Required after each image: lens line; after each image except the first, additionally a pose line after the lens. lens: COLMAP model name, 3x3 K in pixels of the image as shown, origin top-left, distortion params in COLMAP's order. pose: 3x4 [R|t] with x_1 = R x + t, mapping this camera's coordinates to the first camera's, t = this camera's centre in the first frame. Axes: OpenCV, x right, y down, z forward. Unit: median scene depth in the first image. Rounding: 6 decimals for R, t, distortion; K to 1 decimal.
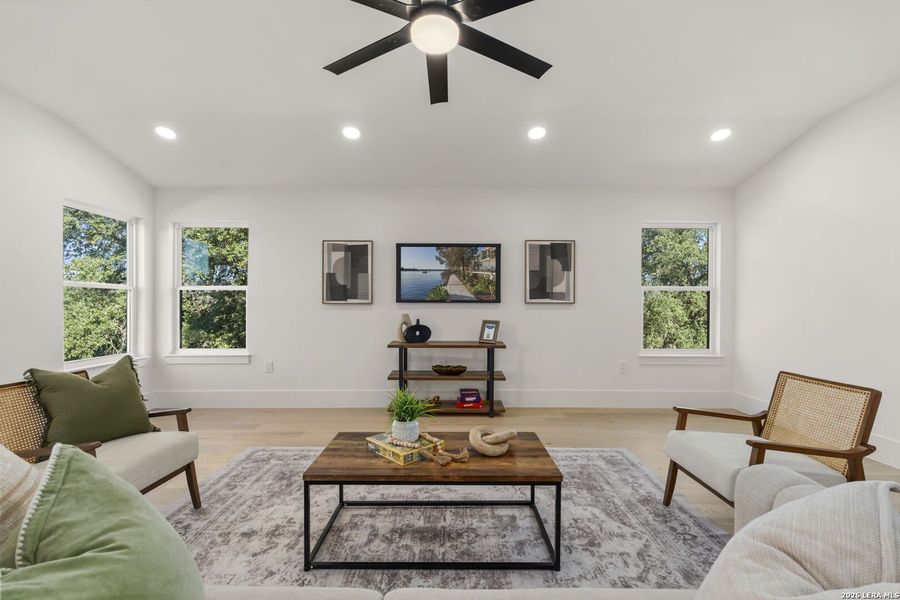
lens RADIAL K [[396.5, 0, 447.4], [0, 396.5, 306.3], [0, 0, 1]] dist [-0.001344, -0.000291]
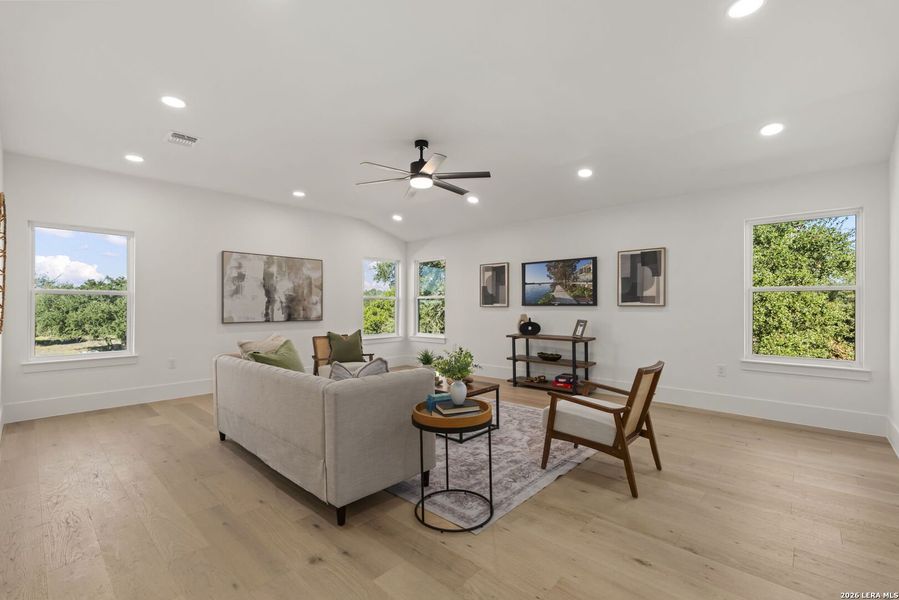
lens RADIAL K [[408.6, 0, 448.7], [0, 408.6, 306.8], [0, 0, 1]] dist [-0.001041, -0.000253]
pose [[0.723785, -0.001179, -0.690024, 0.670793], [-0.000096, 0.999998, -0.001810, -0.003065], [0.690025, 0.001377, 0.723784, -0.209402]]
